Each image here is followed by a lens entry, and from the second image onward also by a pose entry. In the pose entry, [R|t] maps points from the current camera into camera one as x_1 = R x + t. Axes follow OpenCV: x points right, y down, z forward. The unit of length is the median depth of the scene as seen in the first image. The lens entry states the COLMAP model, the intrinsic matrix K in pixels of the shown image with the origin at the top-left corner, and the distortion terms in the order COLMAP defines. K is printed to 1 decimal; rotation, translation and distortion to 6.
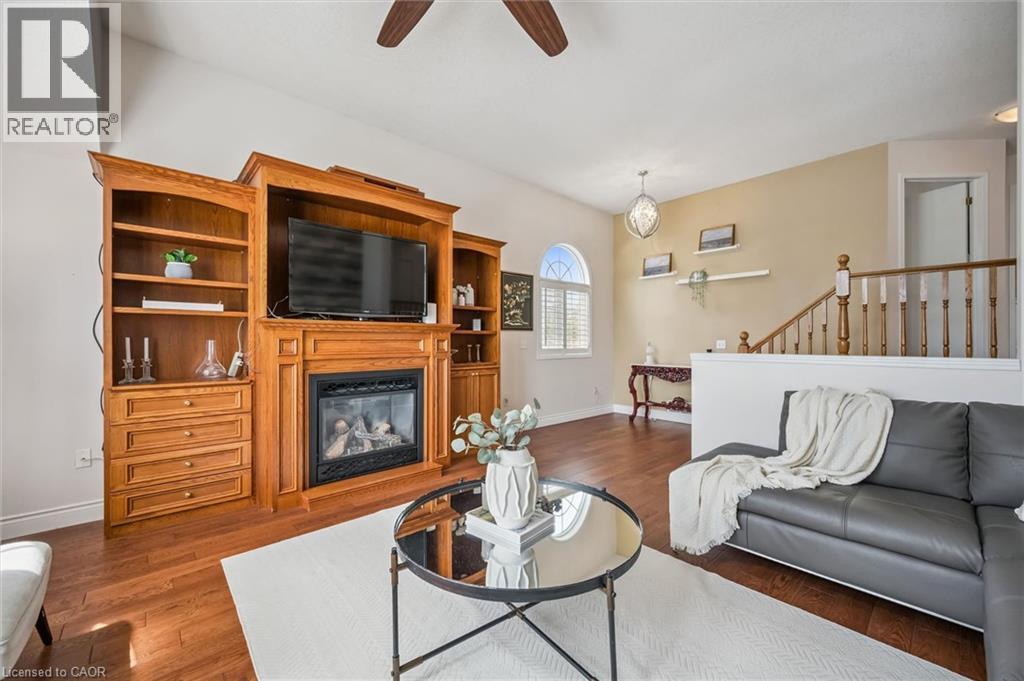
lens RADIAL K [[402.8, 0, 513.0], [0, 402.8, 343.2], [0, 0, 1]] dist [0.001899, 0.000205]
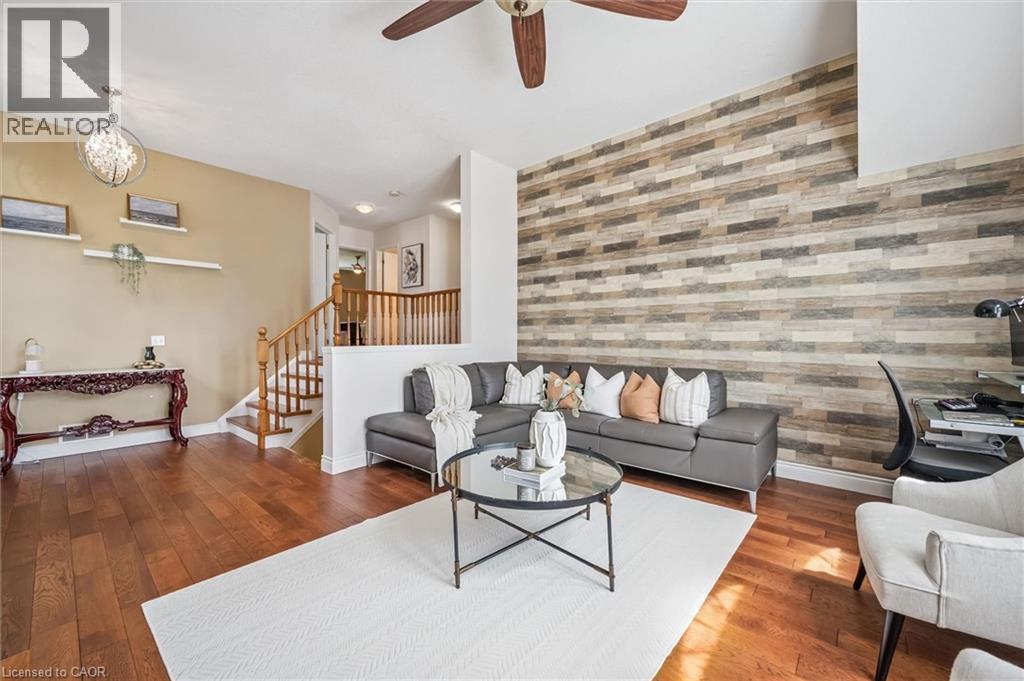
lens RADIAL K [[402.8, 0, 512.5], [0, 402.8, 332.4], [0, 0, 1]] dist [0.001899, 0.000205]
pose [[-0.123741, 0.002552, 0.992311, -0.399782], [0.003051, 0.999993, -0.002191, -0.008398], [-0.992310, 0.002757, -0.123748, 0.366376]]
